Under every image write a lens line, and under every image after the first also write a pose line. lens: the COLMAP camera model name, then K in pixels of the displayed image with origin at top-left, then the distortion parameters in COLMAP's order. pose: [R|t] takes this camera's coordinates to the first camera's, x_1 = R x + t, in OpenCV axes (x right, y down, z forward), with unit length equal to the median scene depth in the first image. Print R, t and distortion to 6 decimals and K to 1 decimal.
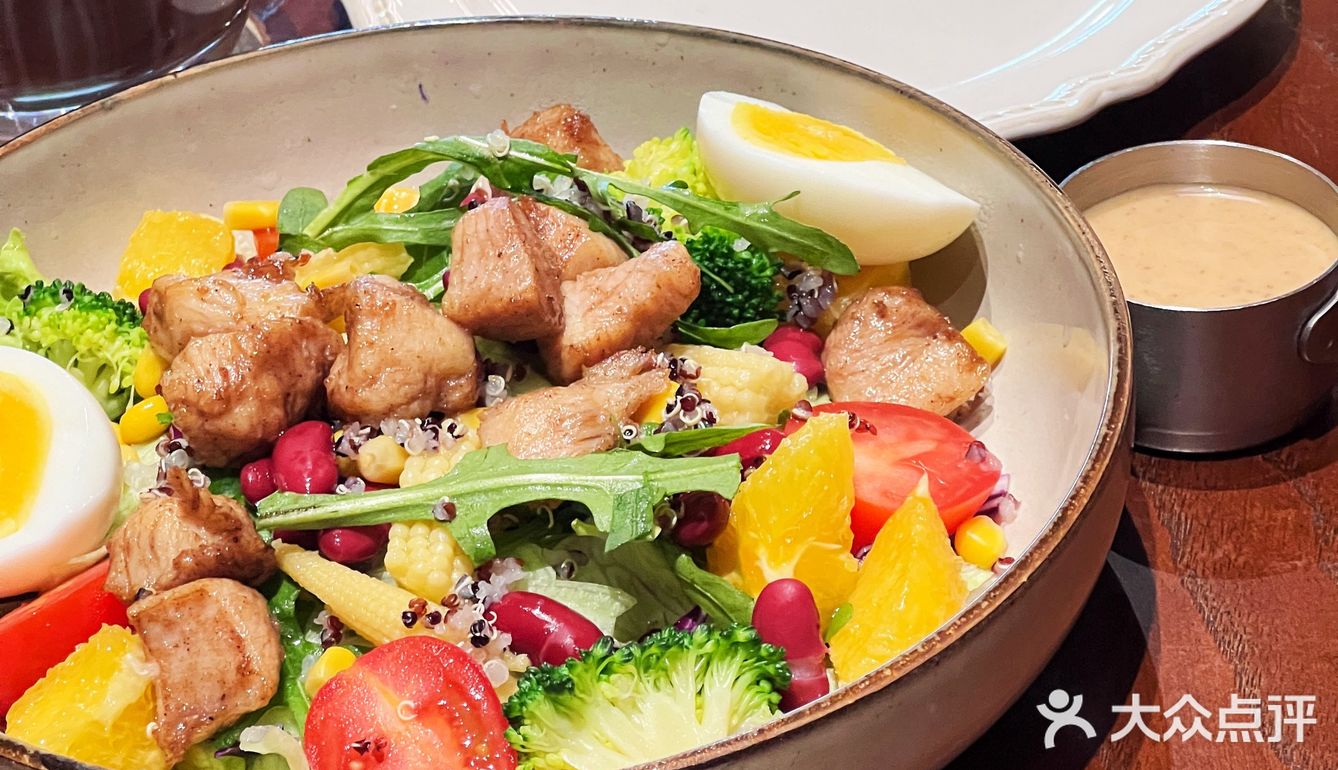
lens RADIAL K [[4225.9, 0, 669.0], [0, 4225.9, 385.0], [0, 0, 1]] dist [-0.713173, 18.661358]
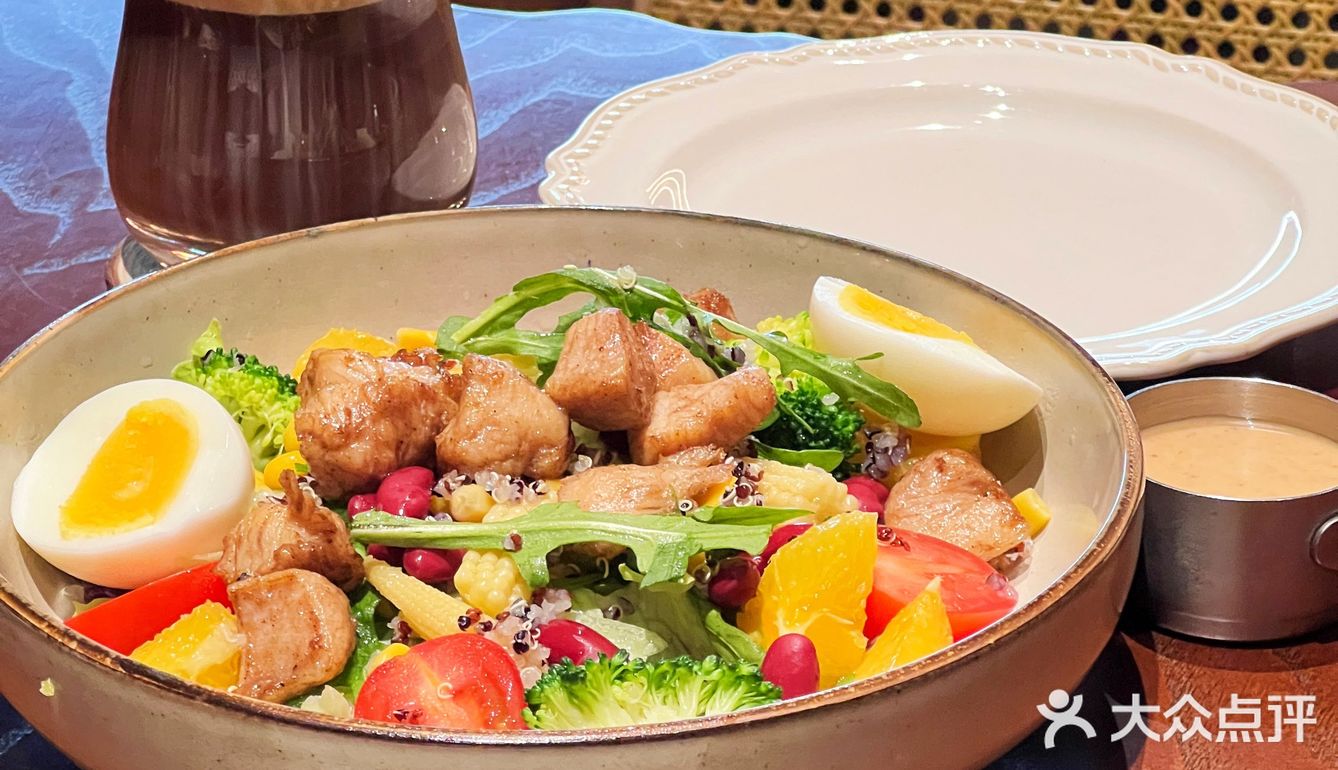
lens RADIAL K [[4225.9, 0, 669.0], [0, 4225.9, 385.0], [0, 0, 1]] dist [-0.713173, 18.661358]
pose [[0.985189, 0.123266, -0.119200, 0.117562], [-0.141324, 0.977383, -0.157320, 0.158715], [0.097112, 0.171836, 0.980327, -0.126505]]
